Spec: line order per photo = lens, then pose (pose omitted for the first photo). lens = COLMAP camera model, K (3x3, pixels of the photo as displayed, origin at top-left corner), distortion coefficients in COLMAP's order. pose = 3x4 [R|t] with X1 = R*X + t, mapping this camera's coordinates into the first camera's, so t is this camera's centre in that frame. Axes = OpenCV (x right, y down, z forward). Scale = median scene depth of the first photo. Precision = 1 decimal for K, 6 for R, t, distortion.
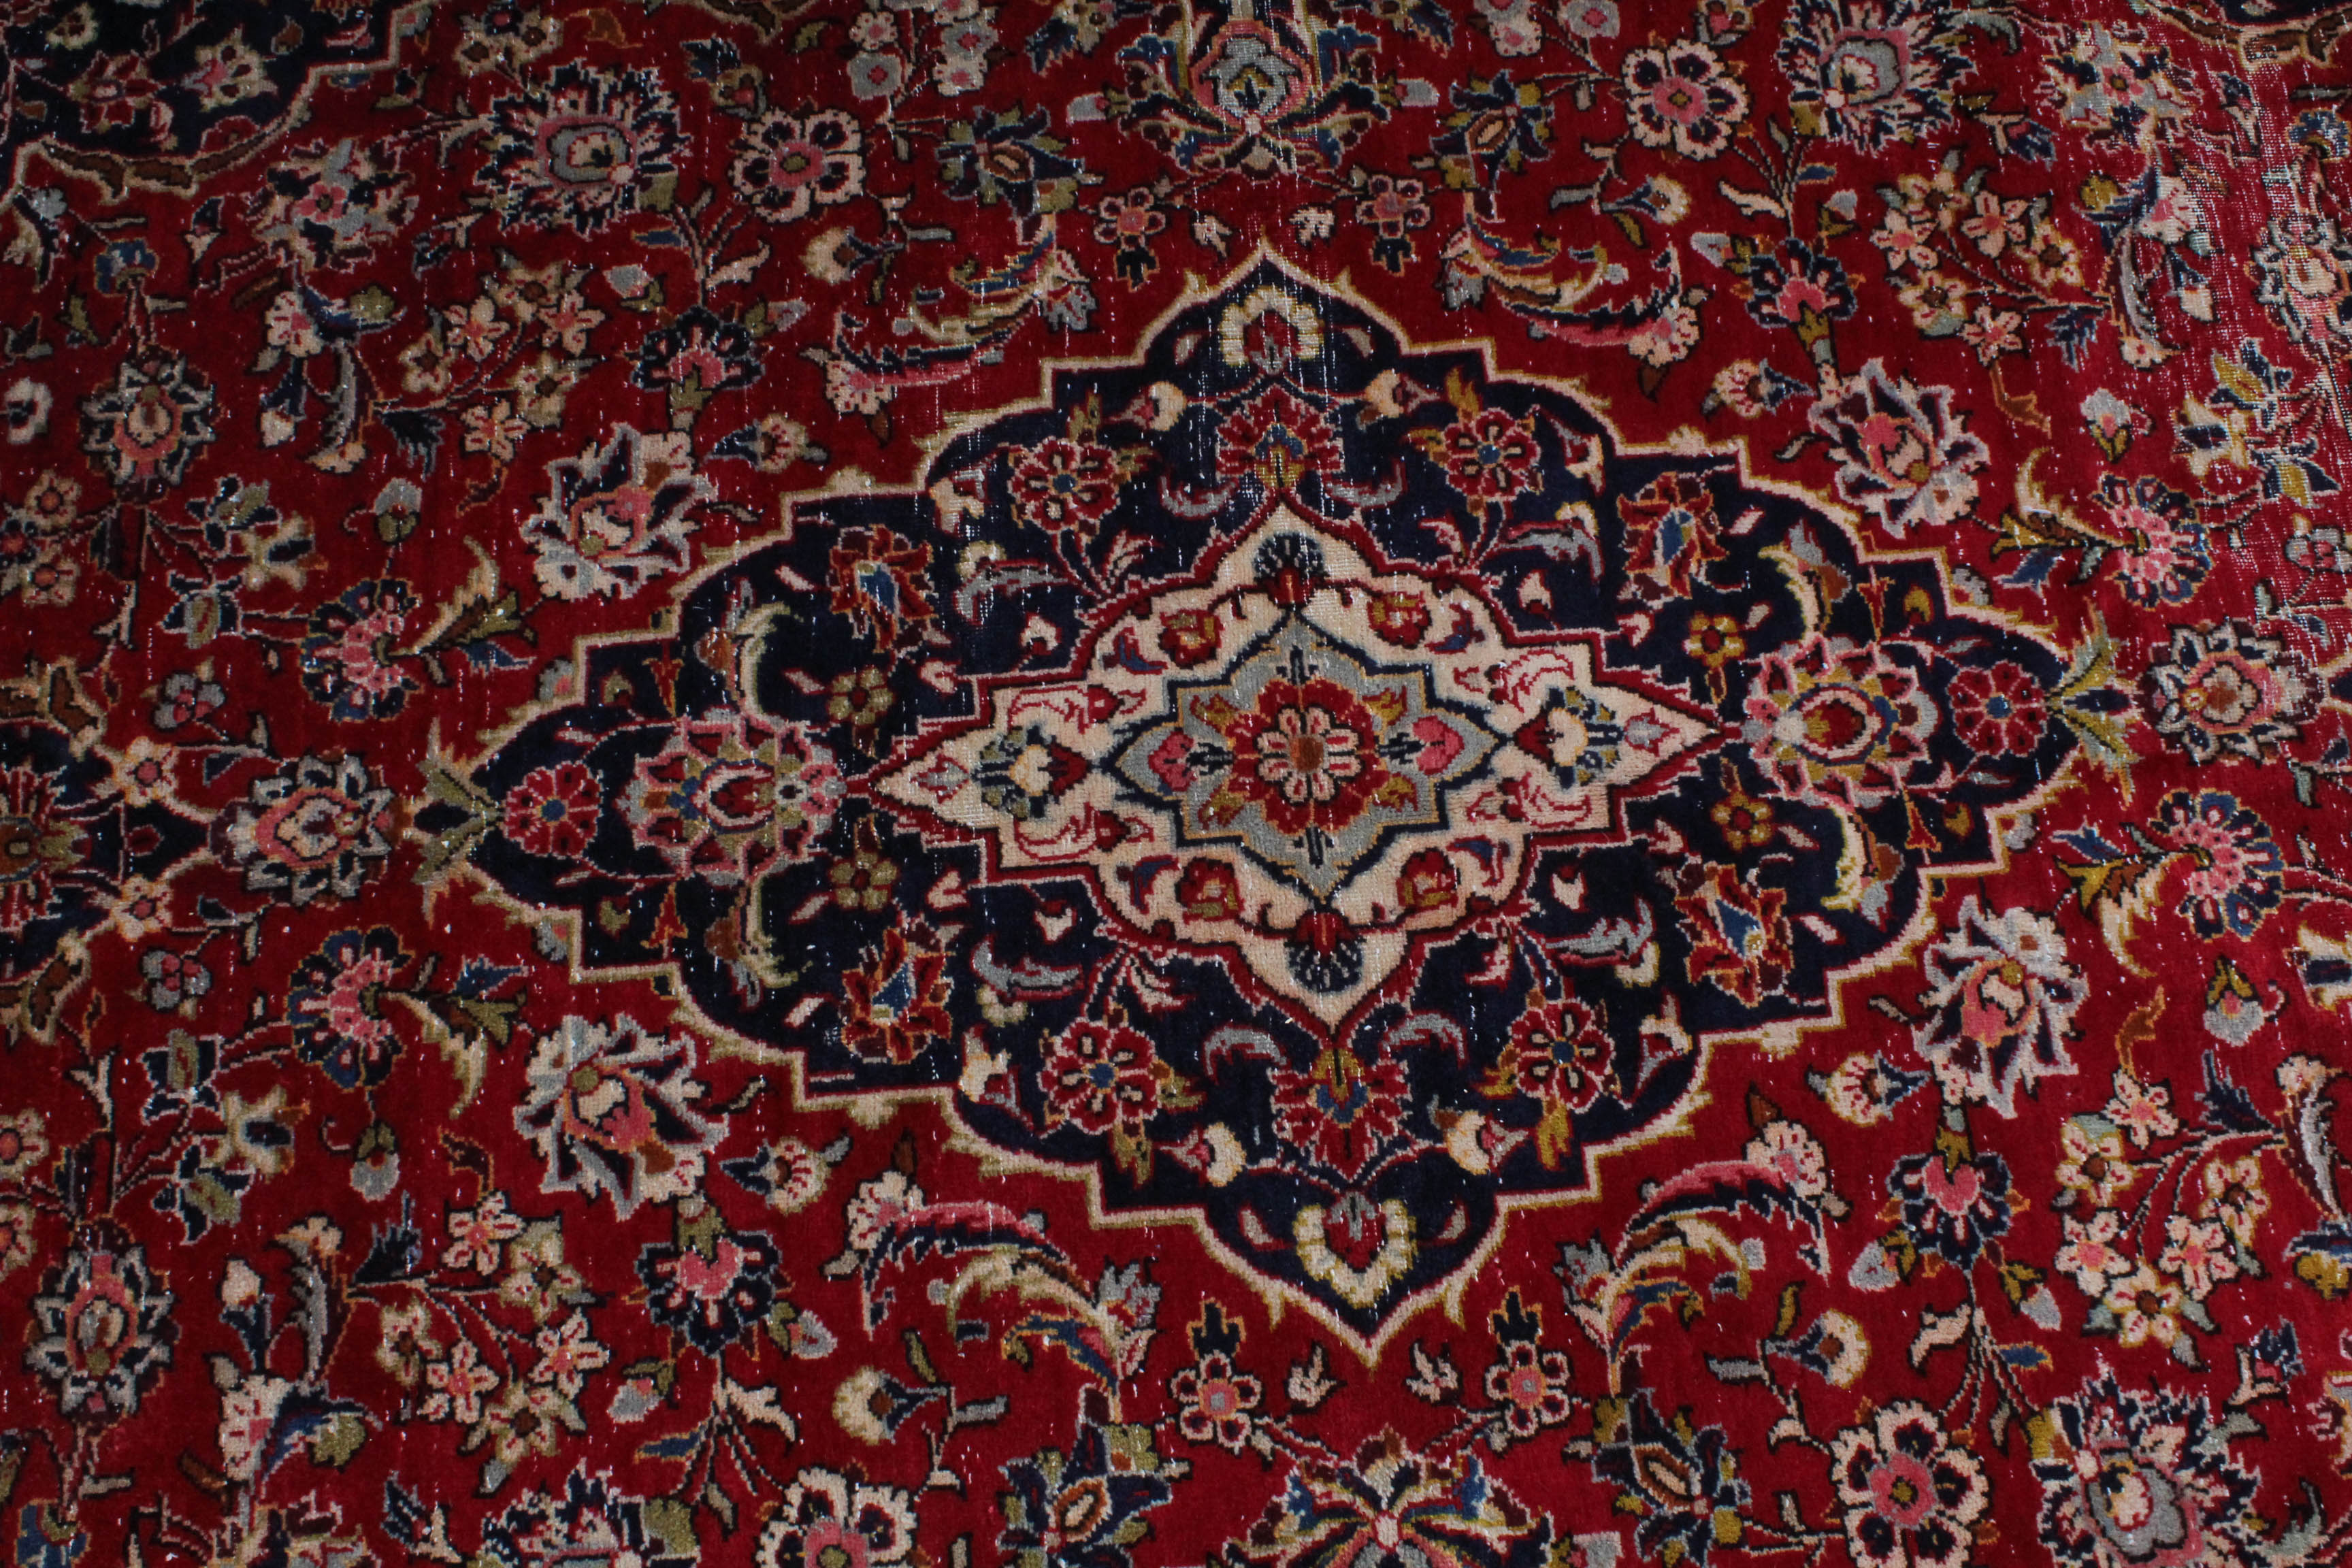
lens RADIAL K [[2448.2, 0, 1176.0], [0, 2448.2, 784.0], [0, 0, 1]] dist [-0.136190, 0.159487]
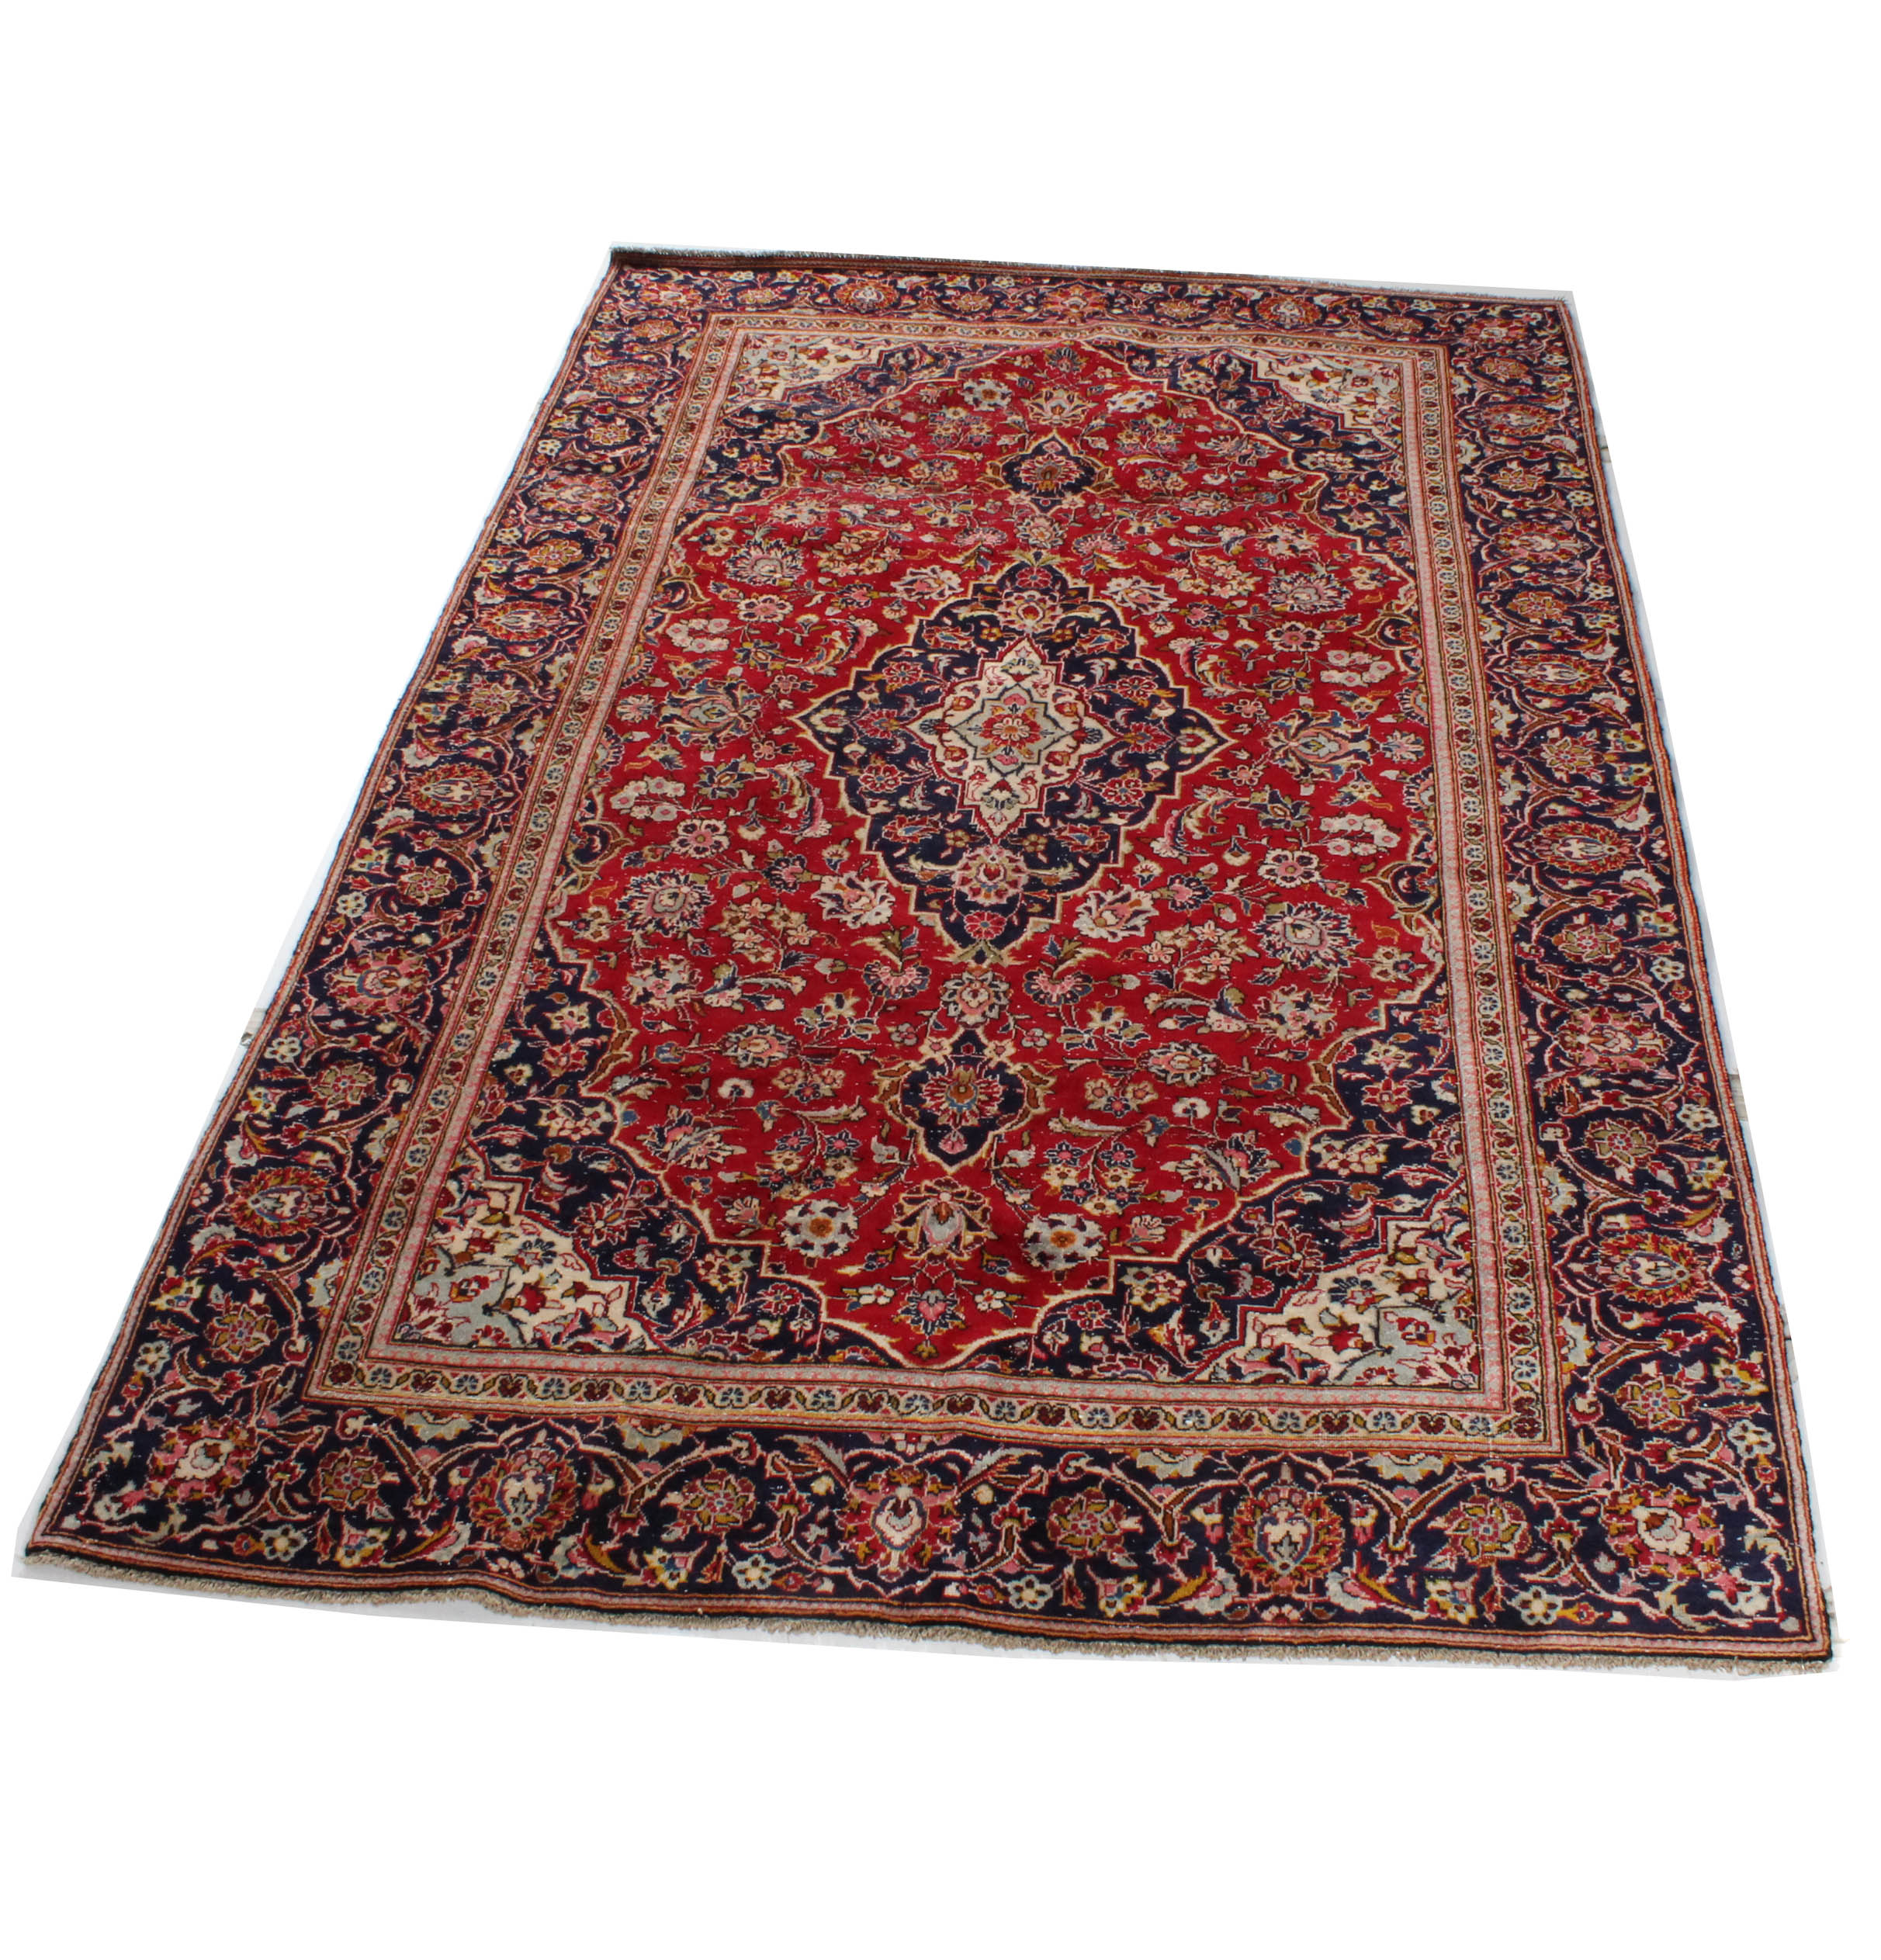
lens RADIAL K [[2210.9, 0, 1021.2], [0, 2210.9, 973.9], [0, 0, 1]] dist [-0.161480, 0.154909]
pose [[0.153533, -0.684452, 0.712708, -1.846831], [0.926153, 0.351118, 0.137683, -0.240329], [-0.344482, 0.638938, 0.687815, -0.492095]]
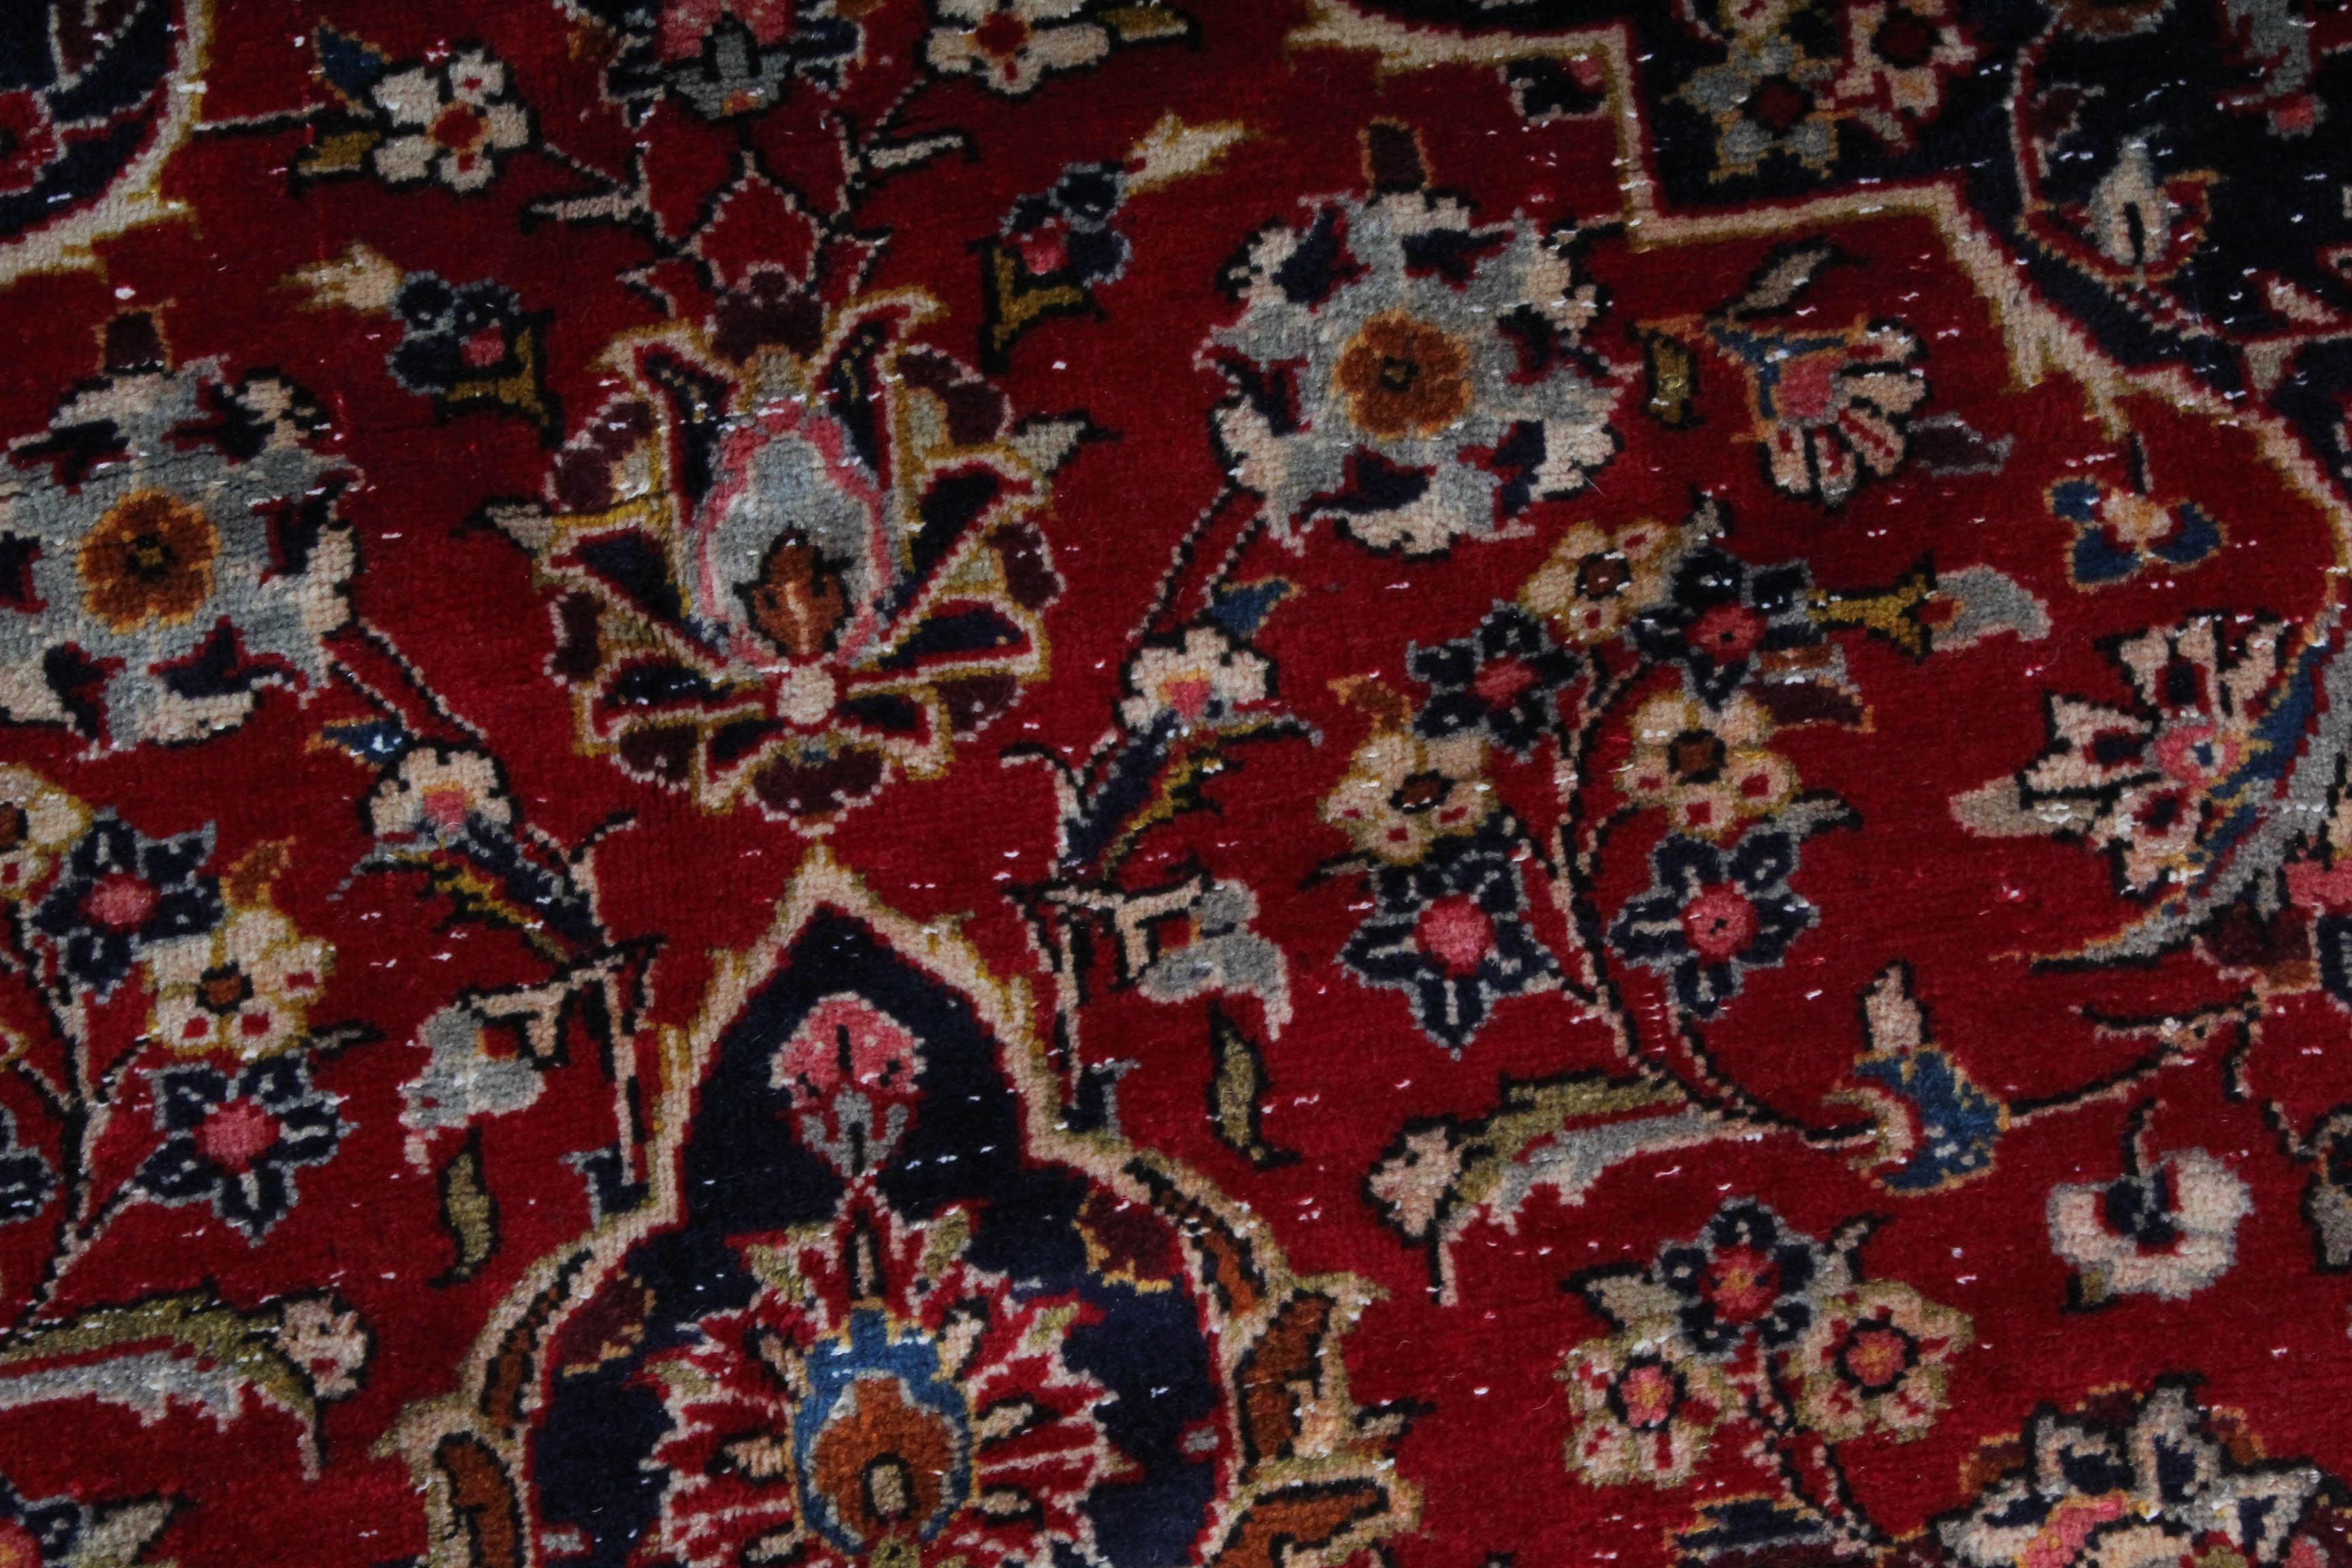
lens RADIAL K [[5442.8, 0, 1176.0], [0, 5442.8, 784.0], [0, 0, 1]] dist [0.048224, 0.532437]
pose [[0.051312, 0.988346, -0.143312, -0.463575], [-0.927803, 0.100274, 0.359341, -0.344564], [0.369524, 0.114527, 0.922136, 0.184465]]
